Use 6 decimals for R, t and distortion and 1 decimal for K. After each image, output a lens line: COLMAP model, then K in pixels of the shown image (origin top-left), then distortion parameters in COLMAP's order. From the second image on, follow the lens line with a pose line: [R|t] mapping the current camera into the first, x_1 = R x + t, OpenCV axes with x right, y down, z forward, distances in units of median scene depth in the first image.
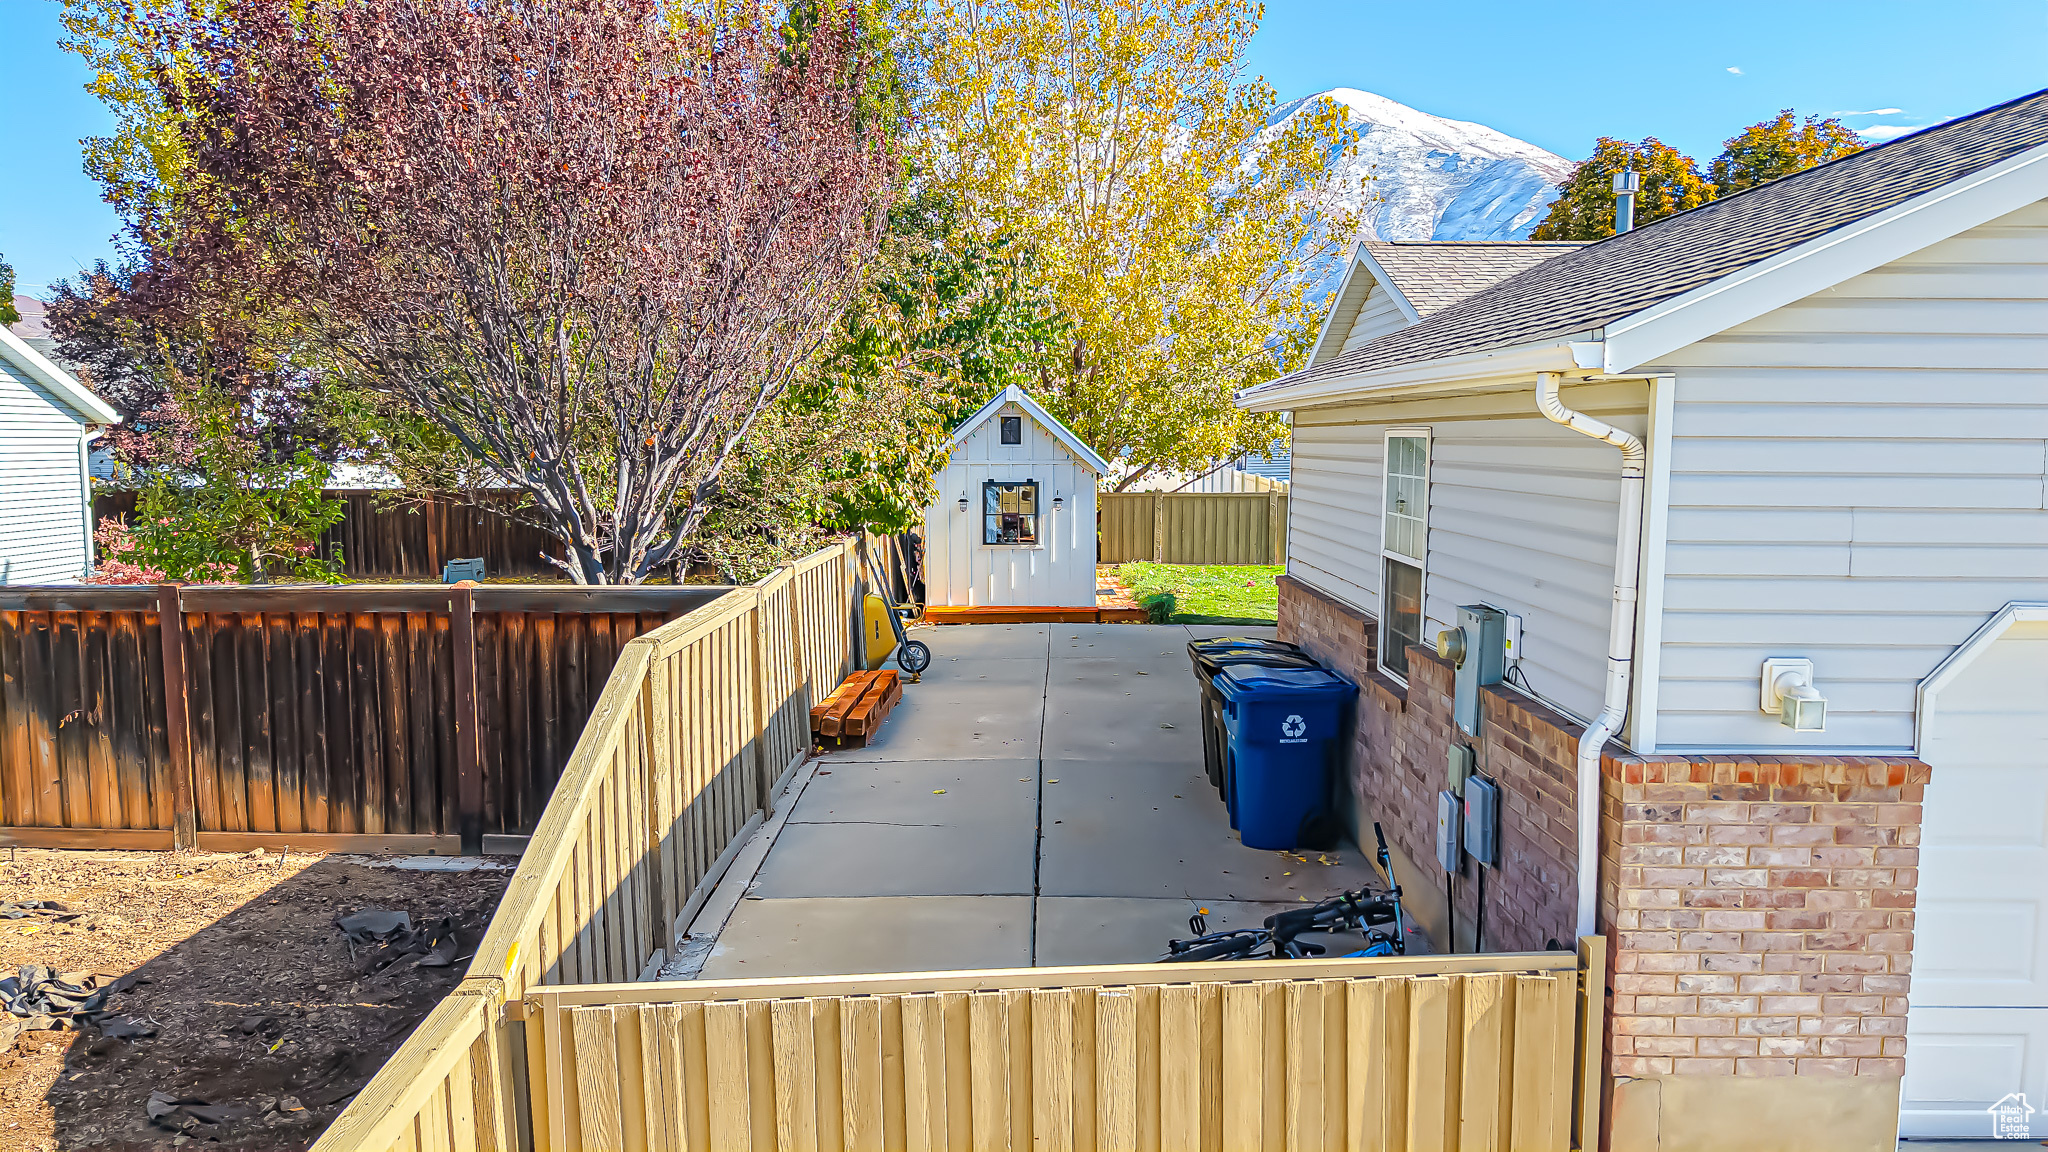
lens RADIAL K [[1369.7, 0, 1024.0], [0, 1369.7, 576.0], [0, 0, 1]] dist [0.026783, -0.024301]
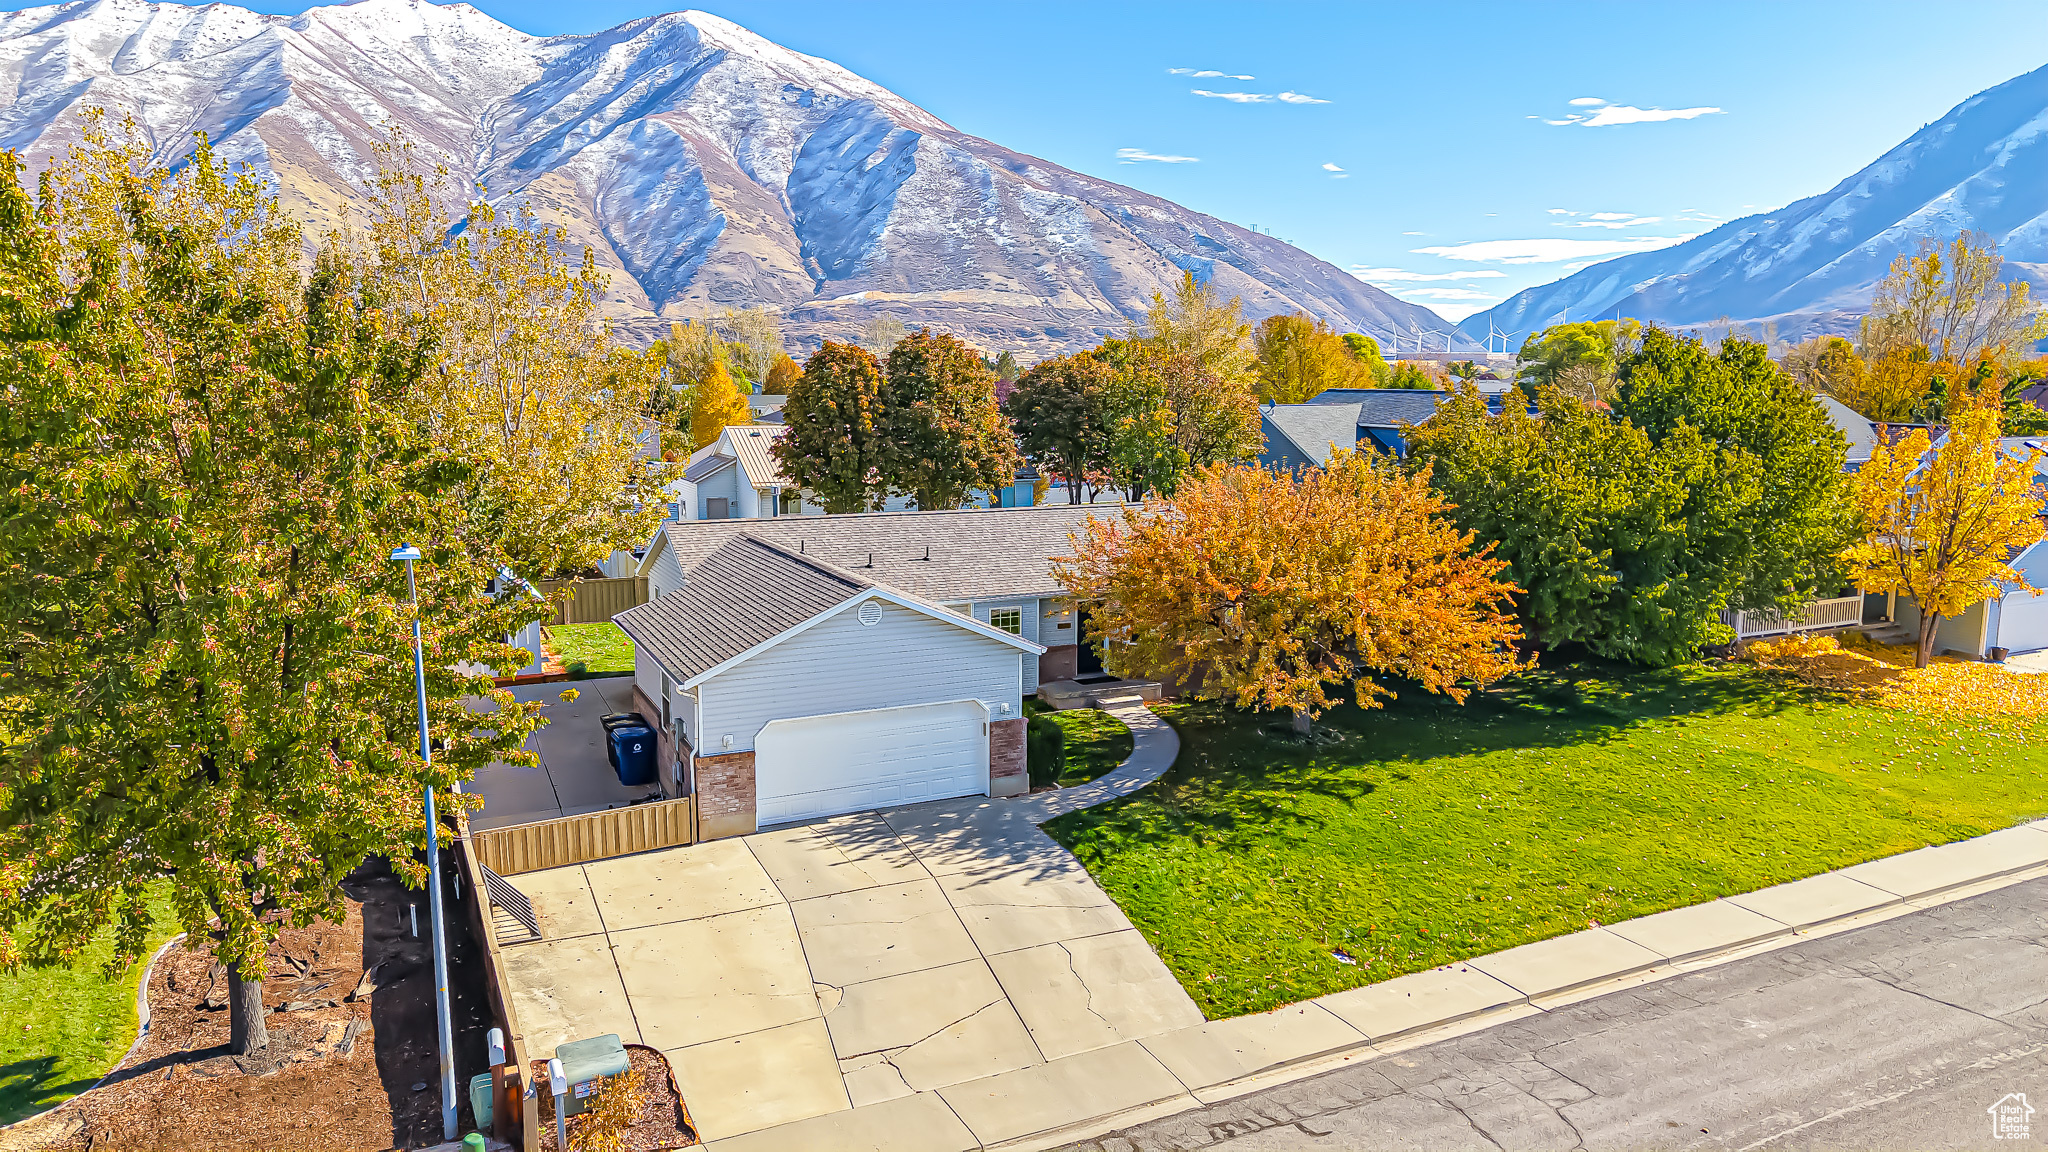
lens RADIAL K [[1370.7, 0, 1024.9], [0, 1370.7, 574.9], [0, 0, 1]] dist [0.030355, -0.033569]
pose [[0.902608, -0.064001, 0.425679, -0.258285], [0.042761, 0.997325, 0.059279, -0.347471], [-0.428334, -0.035303, 0.902931, -1.792532]]
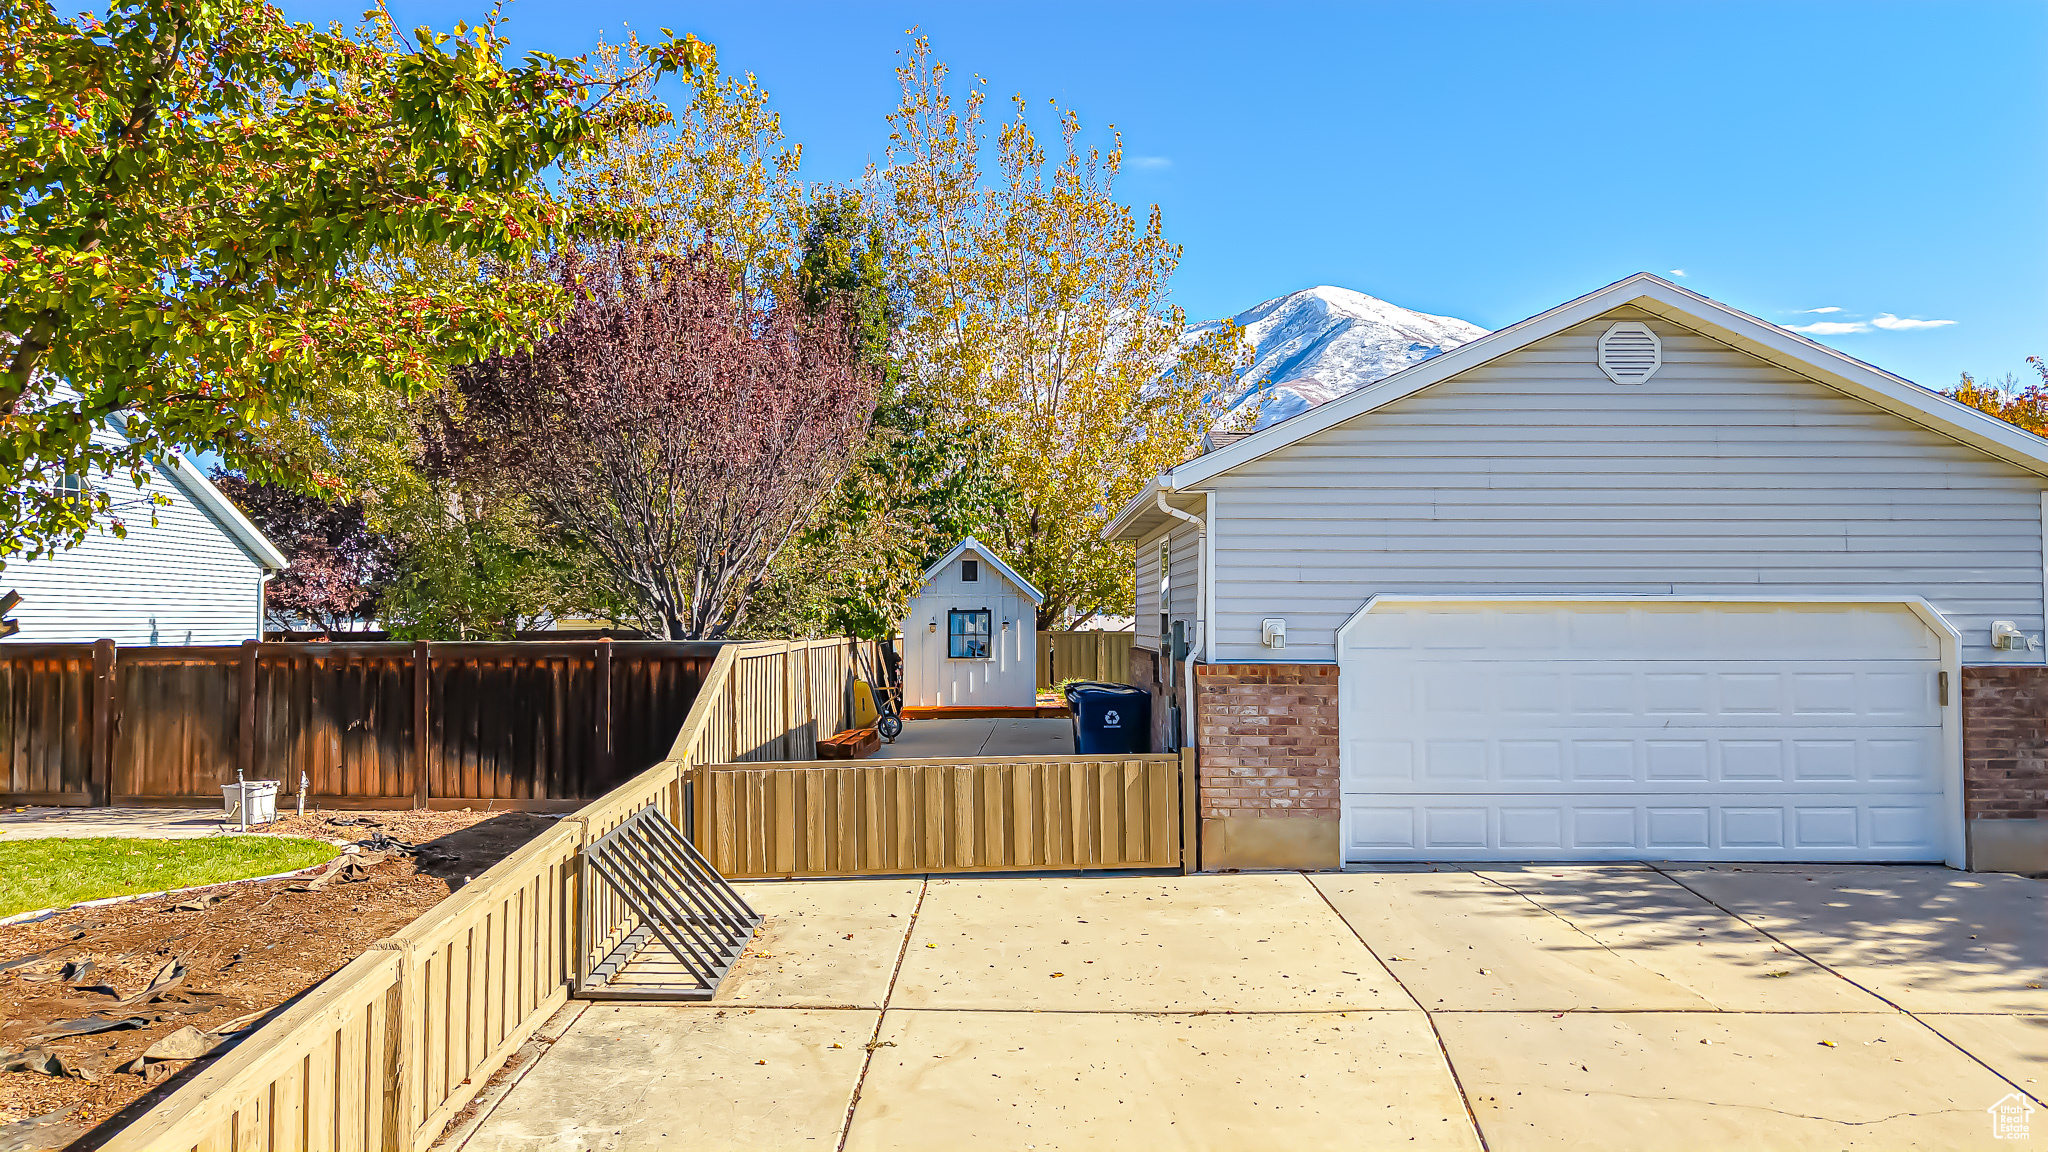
lens RADIAL K [[1364.2, 0, 1013.6], [0, 1364.2, 567.5], [0, 0, 1]] dist [0.043112, -0.056595]
pose [[0.999988, -0.001109, -0.004722, 0.066323], [0.000447, 0.990436, -0.137972, 0.121129], [0.004830, 0.137968, 0.990425, -0.503279]]
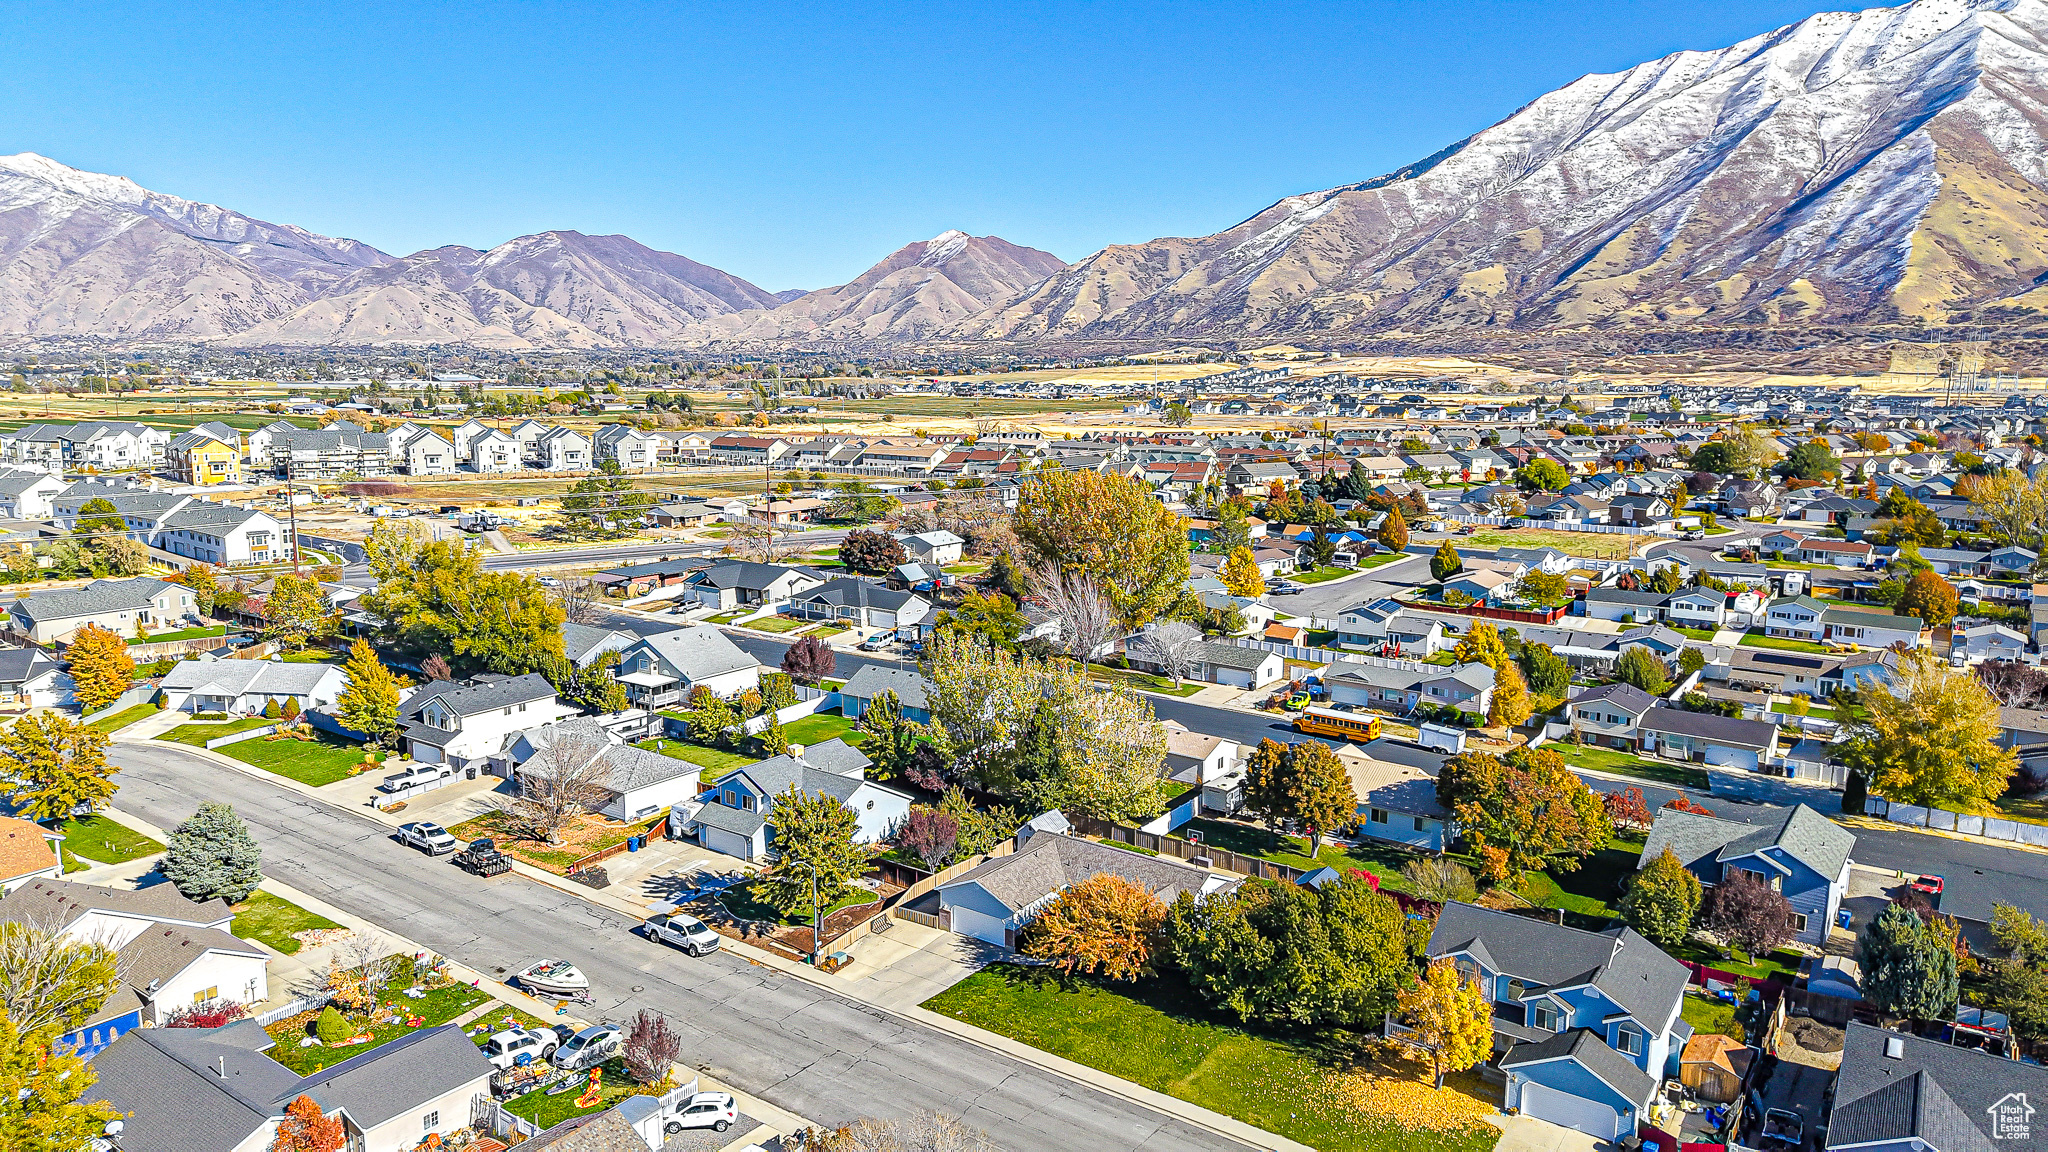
lens RADIAL K [[1369.7, 0, 1024.0], [0, 1369.7, 576.0], [0, 0, 1]] dist [0.026783, -0.024301]
pose [[0.810749, 0.095839, -0.577496, 5.446613], [-0.063530, 0.995086, 0.075951, -2.732423], [0.581937, -0.024888, 0.812853, -6.271374]]
